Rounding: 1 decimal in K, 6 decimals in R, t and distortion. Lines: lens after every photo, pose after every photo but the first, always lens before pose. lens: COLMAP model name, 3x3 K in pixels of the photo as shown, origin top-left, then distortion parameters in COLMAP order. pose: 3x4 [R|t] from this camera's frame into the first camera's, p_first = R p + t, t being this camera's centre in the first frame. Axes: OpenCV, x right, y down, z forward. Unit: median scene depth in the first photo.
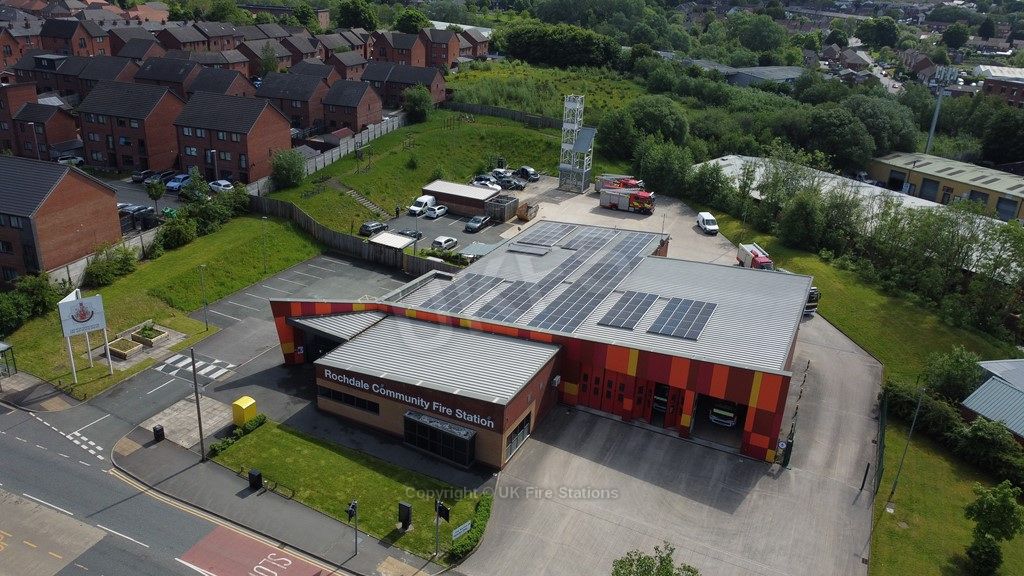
lens RADIAL K [[774.2, 0, 512.0], [0, 774.2, 288.0], [0, 0, 1]] dist [0.008151, -0.011590]
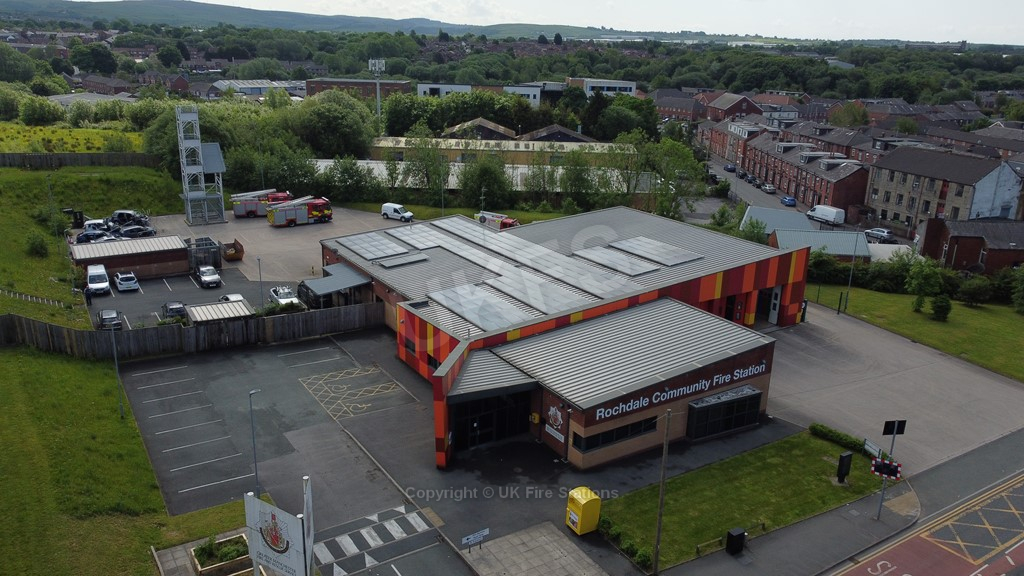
lens RADIAL K [[774.2, 0, 512.0], [0, 774.2, 288.0], [0, 0, 1]] dist [0.008151, -0.011590]
pose [[0.529301, -0.290387, 0.797193, -0.540088], [0.323044, 0.937807, 0.127121, -0.081813], [-0.784527, 0.190244, 0.590190, 0.379084]]
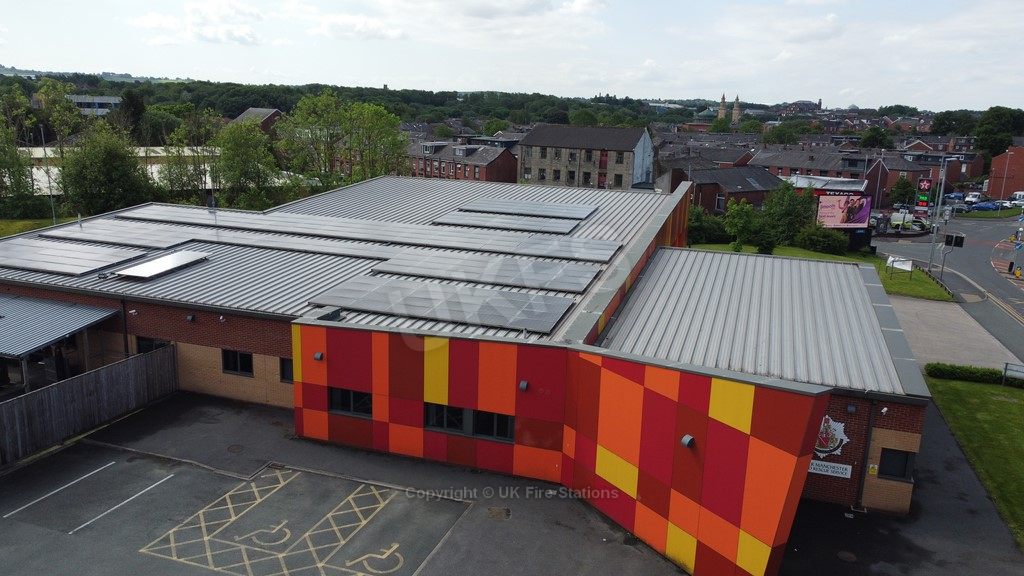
lens RADIAL K [[774.2, 0, 512.0], [0, 774.2, 288.0], [0, 0, 1]] dist [0.008151, -0.011590]
pose [[-0.122437, -0.278908, 0.952481, -0.375906], [0.341223, 0.889367, 0.304290, -0.093197], [-0.931974, 0.362265, -0.013722, 0.753772]]
